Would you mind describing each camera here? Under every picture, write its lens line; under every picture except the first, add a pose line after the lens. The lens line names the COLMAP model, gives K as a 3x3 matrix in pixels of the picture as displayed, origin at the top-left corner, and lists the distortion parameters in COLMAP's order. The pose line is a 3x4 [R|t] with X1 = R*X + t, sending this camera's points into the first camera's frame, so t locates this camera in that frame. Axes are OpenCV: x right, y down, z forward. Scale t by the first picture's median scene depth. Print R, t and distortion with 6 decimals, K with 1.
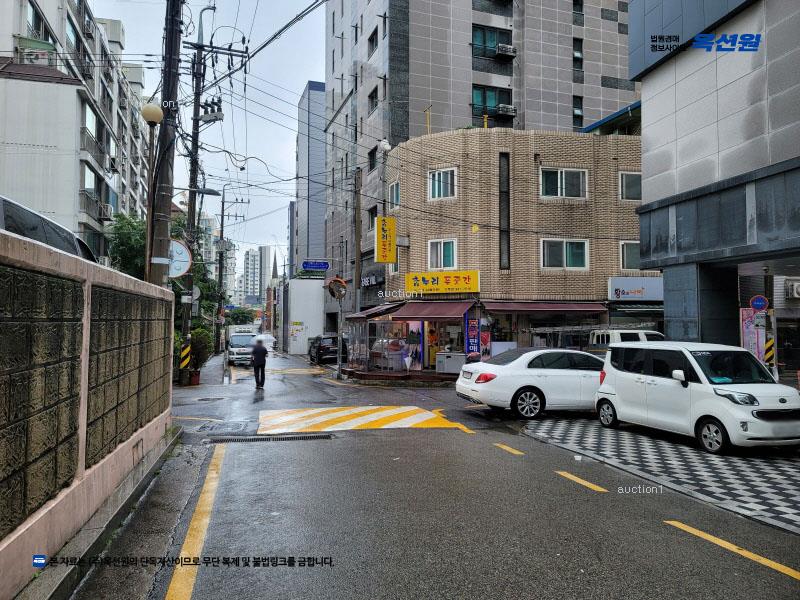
lens RADIAL K [[577.8, 0, 399.2], [0, 577.8, 297.6], [0, 0, 1]] dist [0.008159, 0.002044]
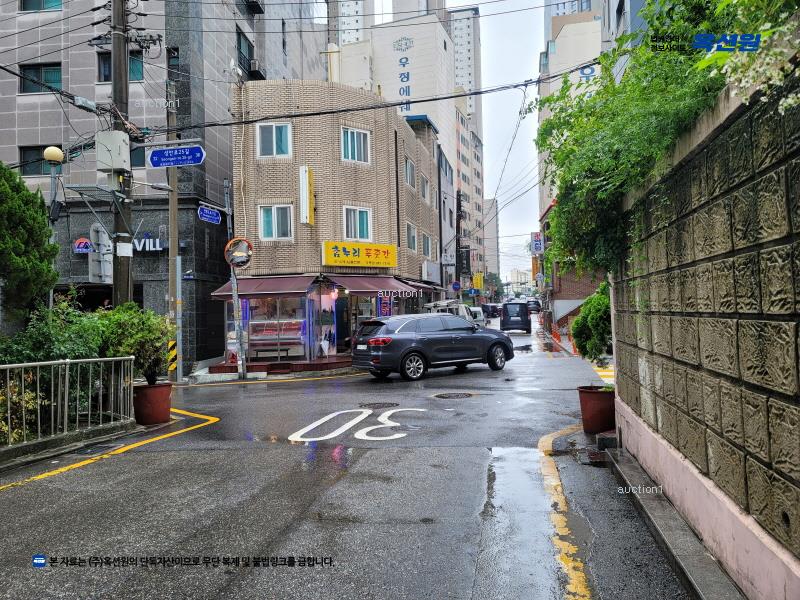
lens RADIAL K [[577.8, 0, 399.9], [0, 577.8, 299.8], [0, 0, 1]] dist [0.008159, 0.002044]
pose [[0.446784, 0.000242, 0.894642, -0.700669], [-0.013496, 0.999888, 0.006470, 0.036976], [-0.894540, -0.014965, 0.446737, 0.534227]]
